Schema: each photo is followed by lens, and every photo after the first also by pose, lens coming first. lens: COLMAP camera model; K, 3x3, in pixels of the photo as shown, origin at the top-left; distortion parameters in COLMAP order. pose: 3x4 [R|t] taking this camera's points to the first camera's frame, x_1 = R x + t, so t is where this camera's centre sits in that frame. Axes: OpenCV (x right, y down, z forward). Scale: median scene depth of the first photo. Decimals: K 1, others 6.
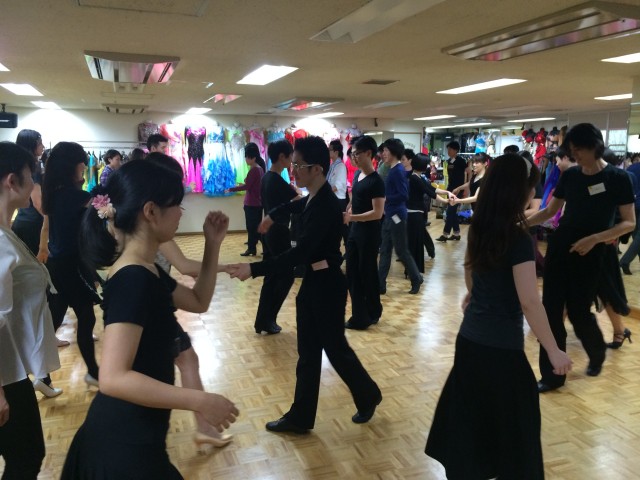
lens RADIAL K [[554.2, 0, 314.9], [0, 554.2, 240.3], [0, 0, 1]] dist [0.074359, -0.076868]
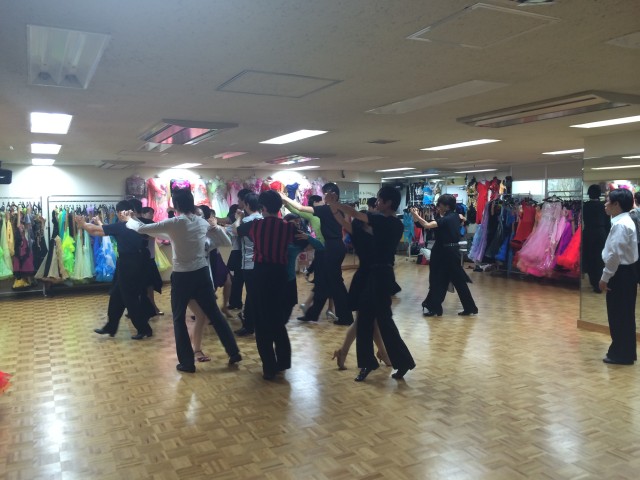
lens RADIAL K [[554.2, 0, 315.1], [0, 554.2, 238.1], [0, 0, 1]] dist [0.074359, -0.076868]
pose [[0.989658, -0.026452, 0.140987, -0.108624], [0.039374, 0.995193, -0.089672, 0.011301], [-0.137937, 0.094296, 0.985942, -0.069646]]
